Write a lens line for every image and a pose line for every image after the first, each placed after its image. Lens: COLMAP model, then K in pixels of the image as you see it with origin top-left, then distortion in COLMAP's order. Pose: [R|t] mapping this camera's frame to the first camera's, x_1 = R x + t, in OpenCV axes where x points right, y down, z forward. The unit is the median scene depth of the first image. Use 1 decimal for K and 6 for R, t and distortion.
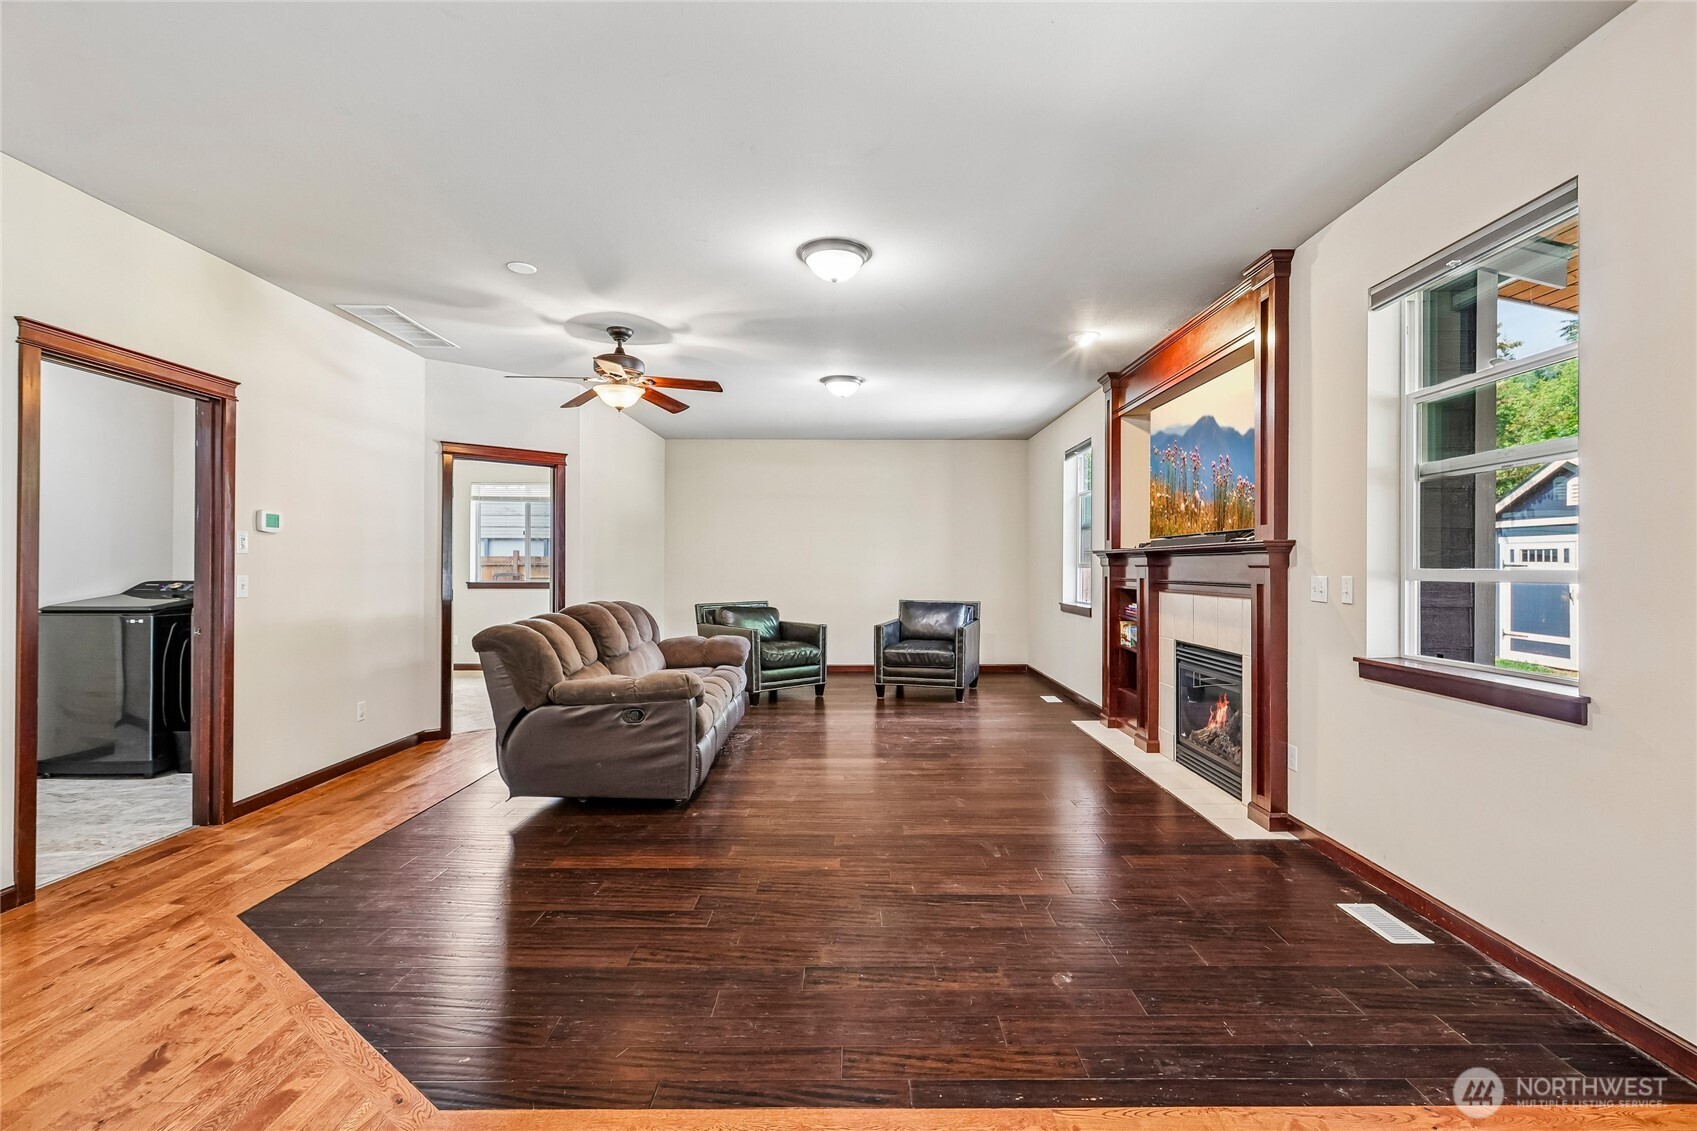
lens RADIAL K [[749.2, 0, 861.5], [0, 749.2, 565.4], [0, 0, 1]] dist [-0.001011, 0.000784]
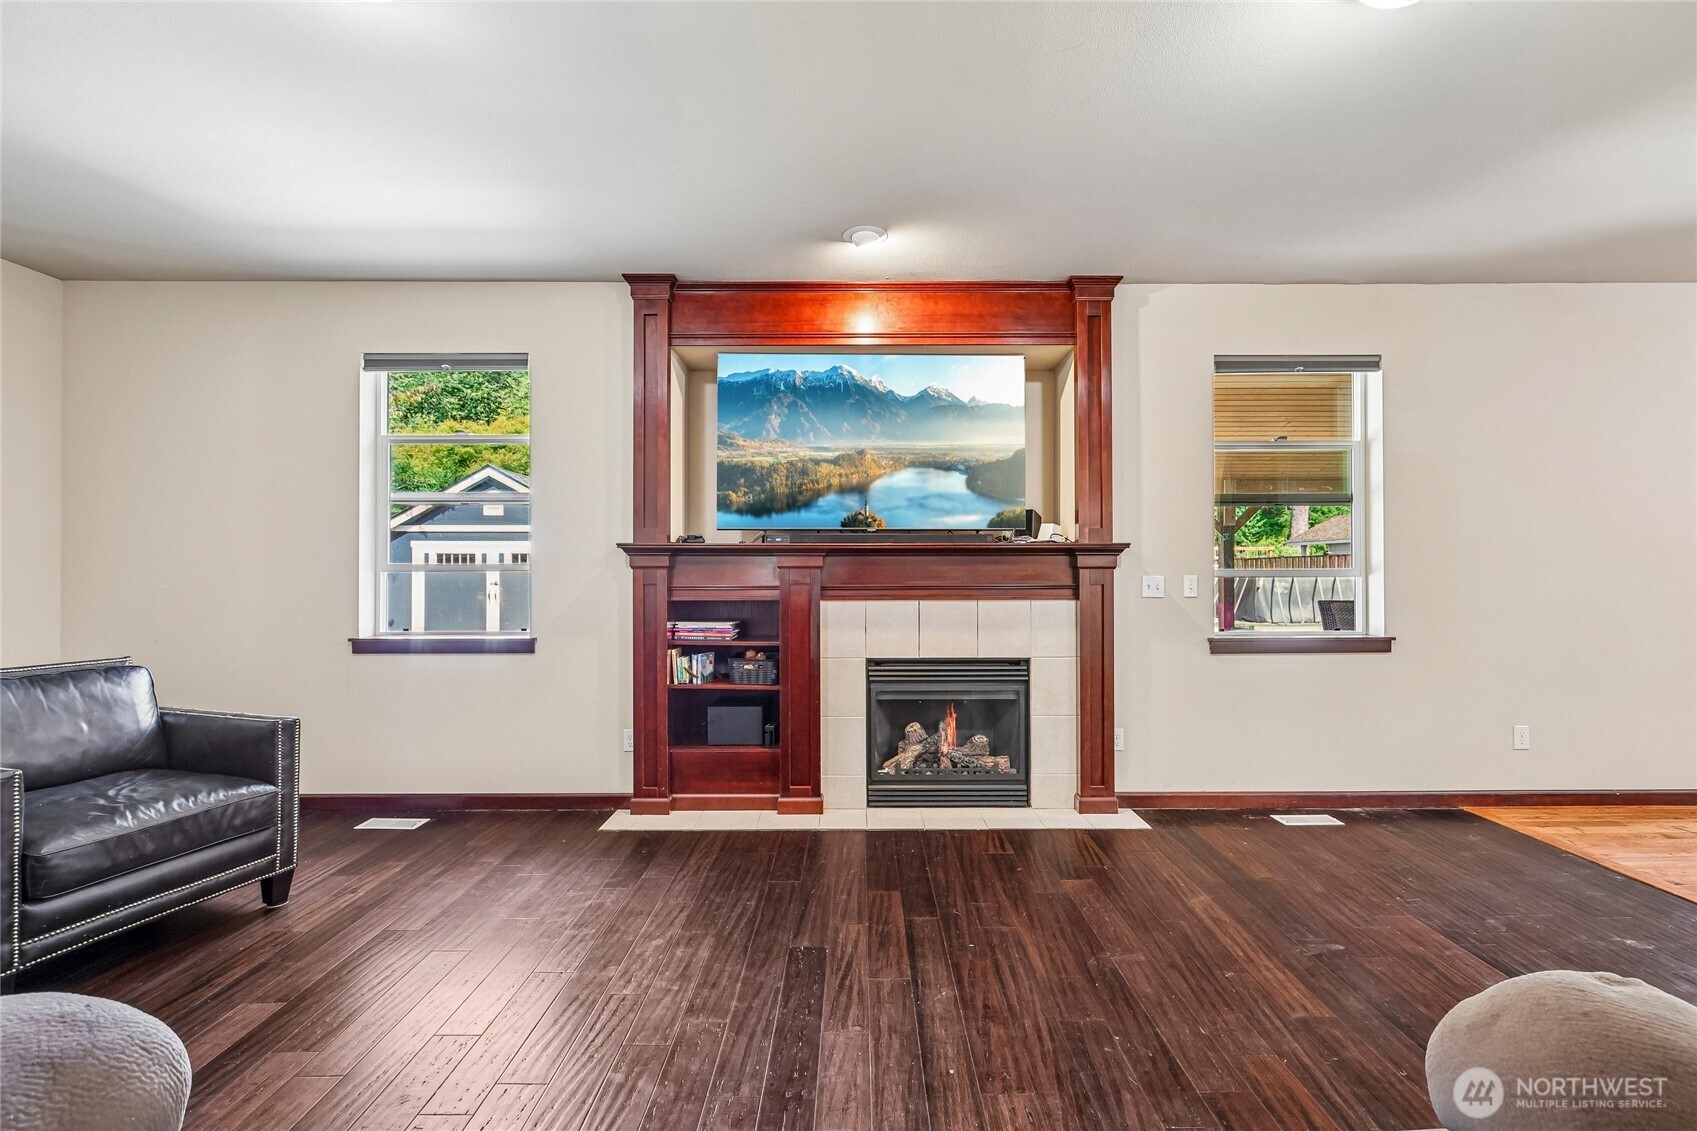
lens RADIAL K [[749.2, 0, 853.6], [0, 749.2, 564.5], [0, 0, 1]] dist [-0.001011, 0.000784]
pose [[0.012603, 0.006340, 0.999900, -0.372096], [-0.000008, 0.999980, -0.006341, 0.003135], [-0.999921, 0.000072, 0.012603, 0.941663]]
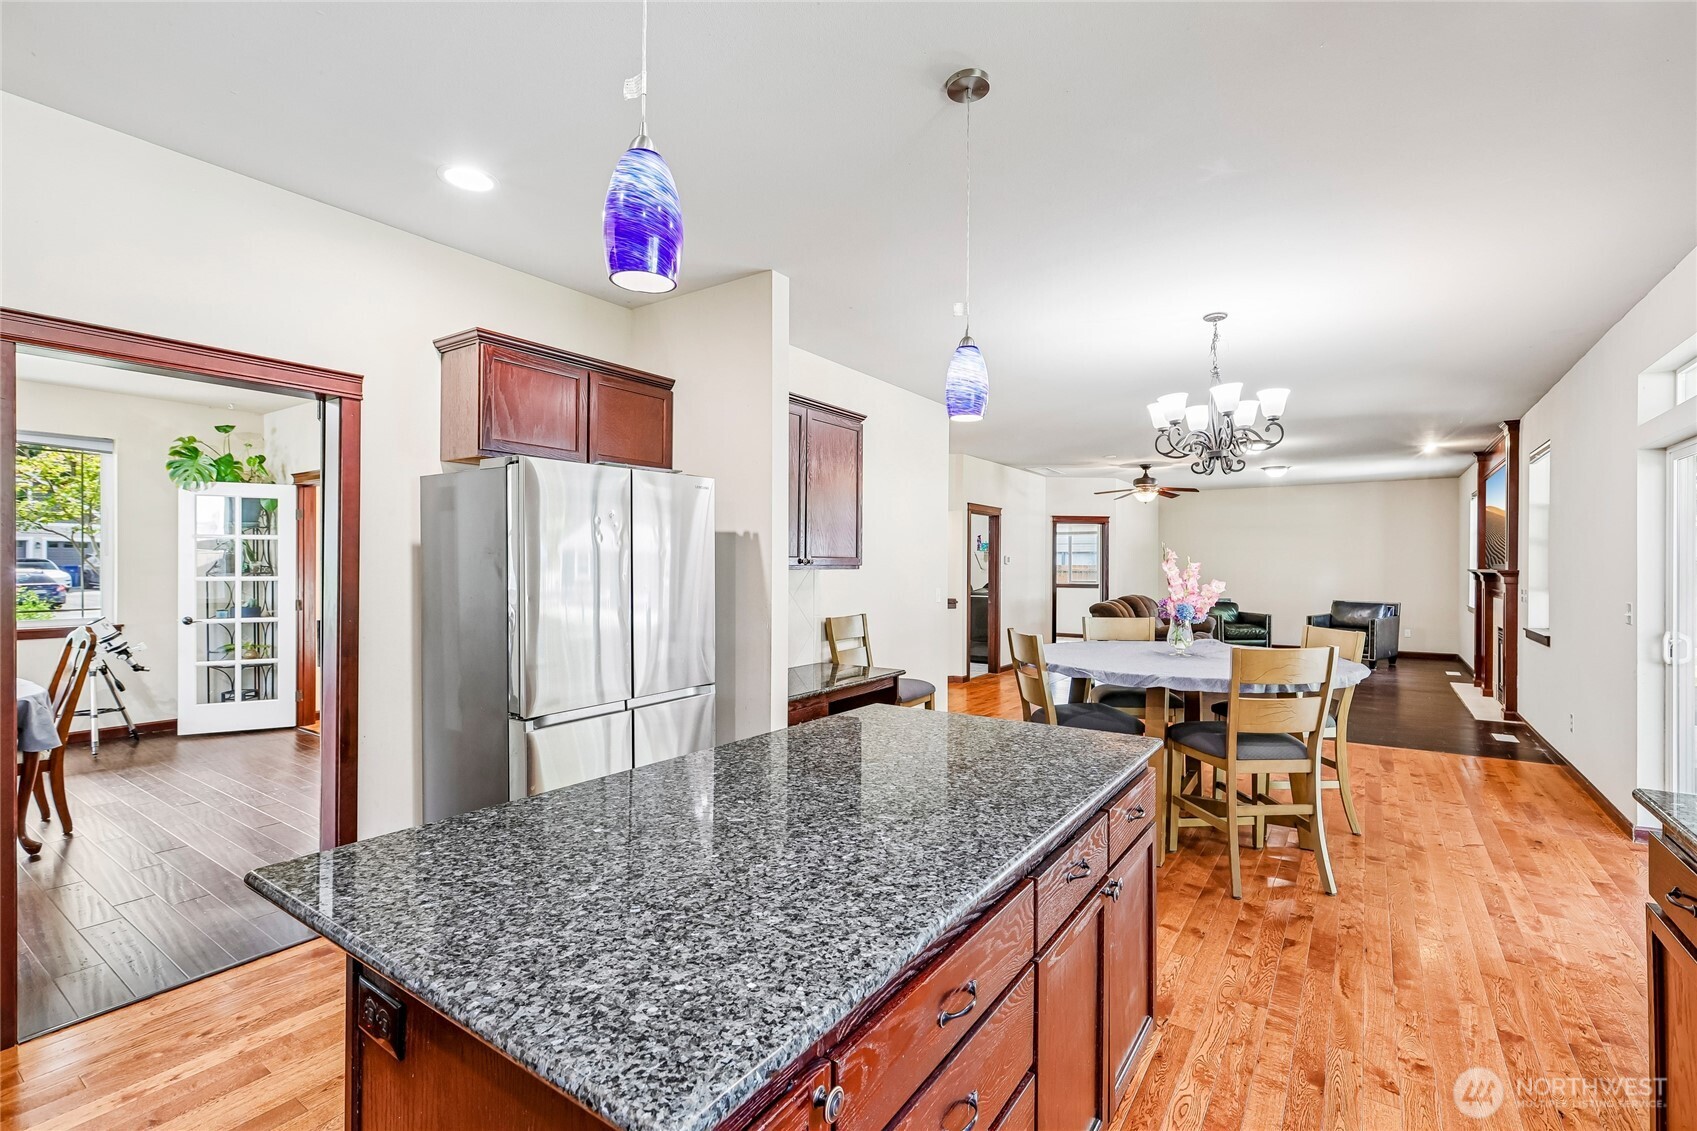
lens RADIAL K [[749.2, 0, 854.8], [0, 749.2, 569.5], [0, 0, 1]] dist [-0.001011, 0.000784]
pose [[0.816222, 0.004133, -0.577724, 0.199869], [-0.001384, 0.999986, 0.005199, -0.029110], [0.577737, -0.003444, 0.816215, -1.055260]]
